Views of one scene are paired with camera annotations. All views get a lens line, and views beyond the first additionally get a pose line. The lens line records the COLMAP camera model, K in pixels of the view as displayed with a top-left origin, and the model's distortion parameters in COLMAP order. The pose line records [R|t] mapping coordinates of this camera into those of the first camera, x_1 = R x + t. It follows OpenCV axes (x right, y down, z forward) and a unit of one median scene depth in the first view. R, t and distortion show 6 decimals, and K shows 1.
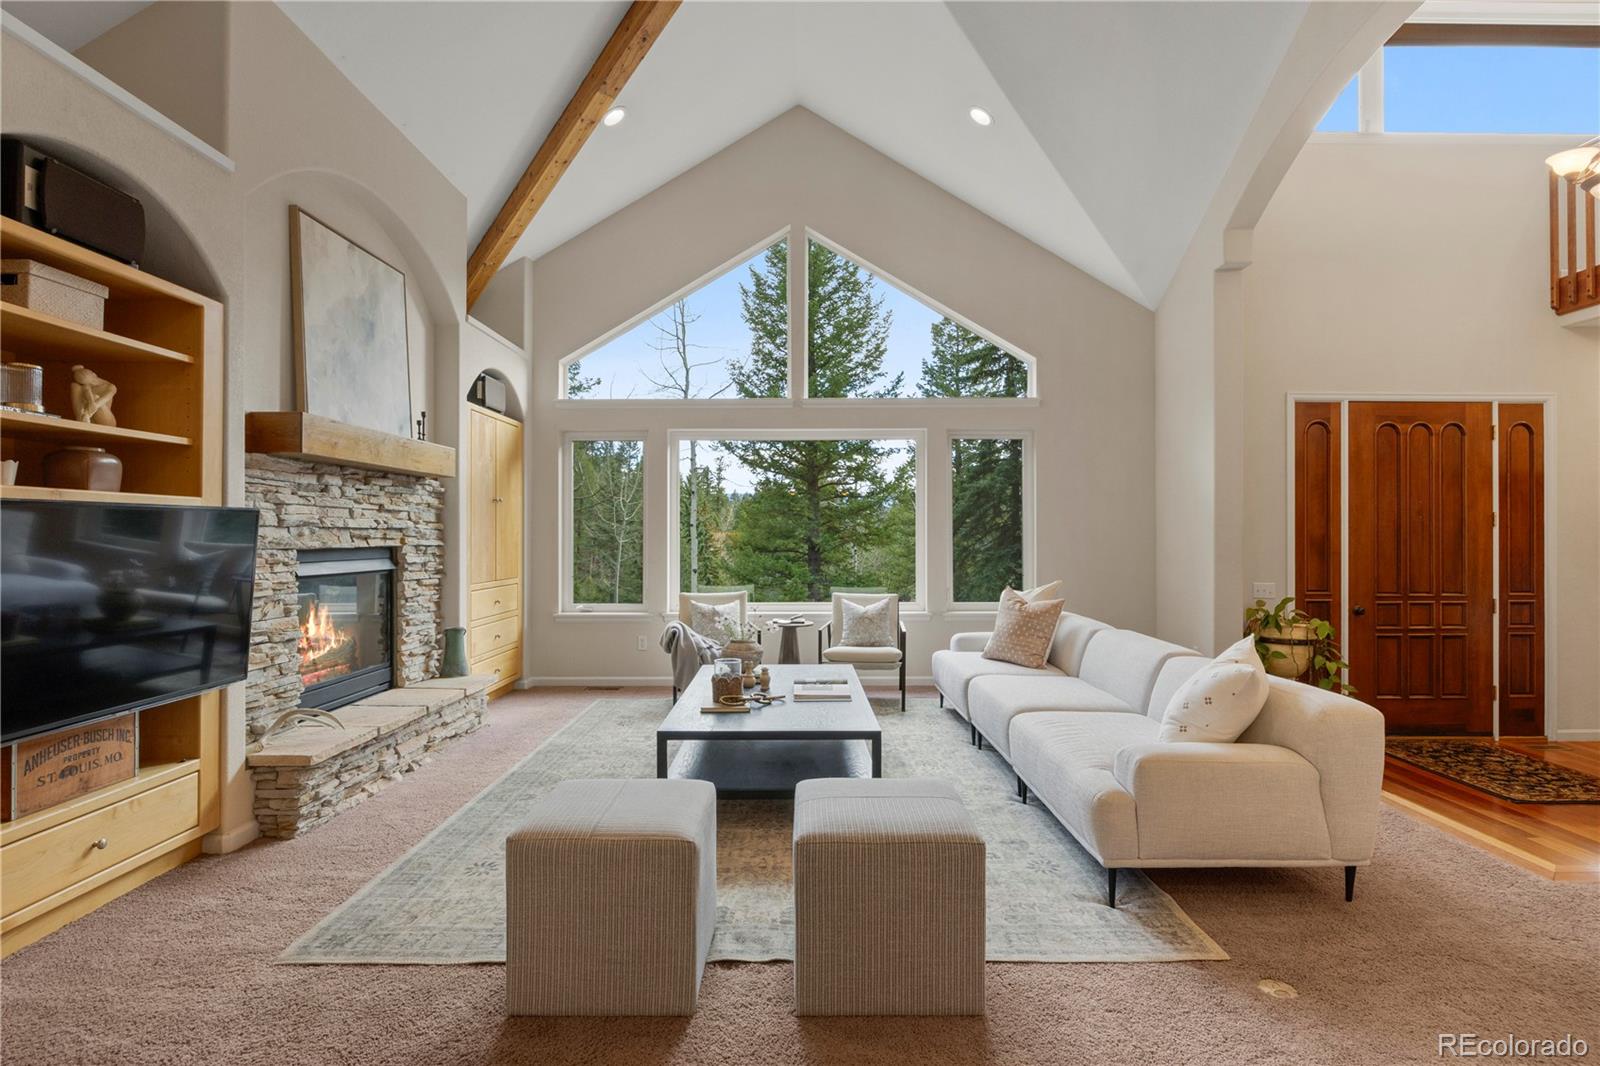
lens RADIAL K [[819.1, 0, 802.5], [0, 819.1, 530.8], [0, 0, 1]] dist [-0.009239, 0.000122]
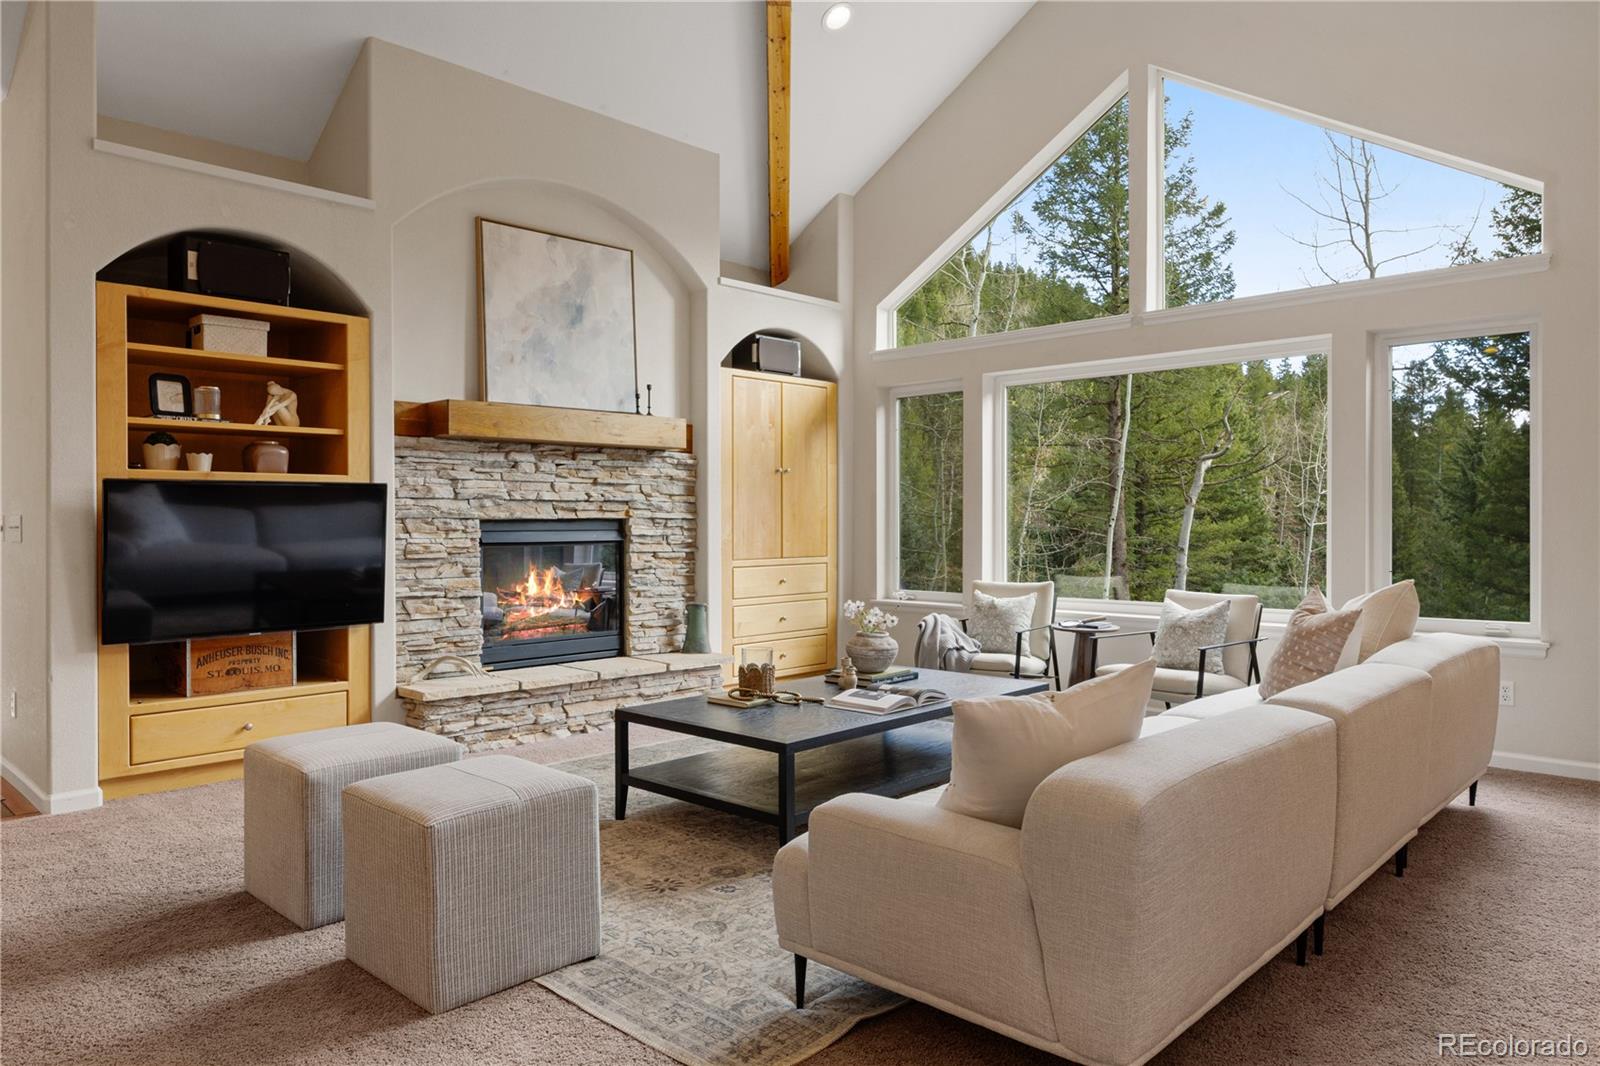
lens RADIAL K [[1062.3, 0, 799.6], [0, 1062.3, 529.1], [0, 0, 1]] dist [-0.006918, -0.002077]
pose [[0.722758, 0.005814, -0.691077, 0.702253], [0.005189, 0.999891, 0.013839, 0.017783], [0.691081, -0.013588, 0.722649, 0.226673]]
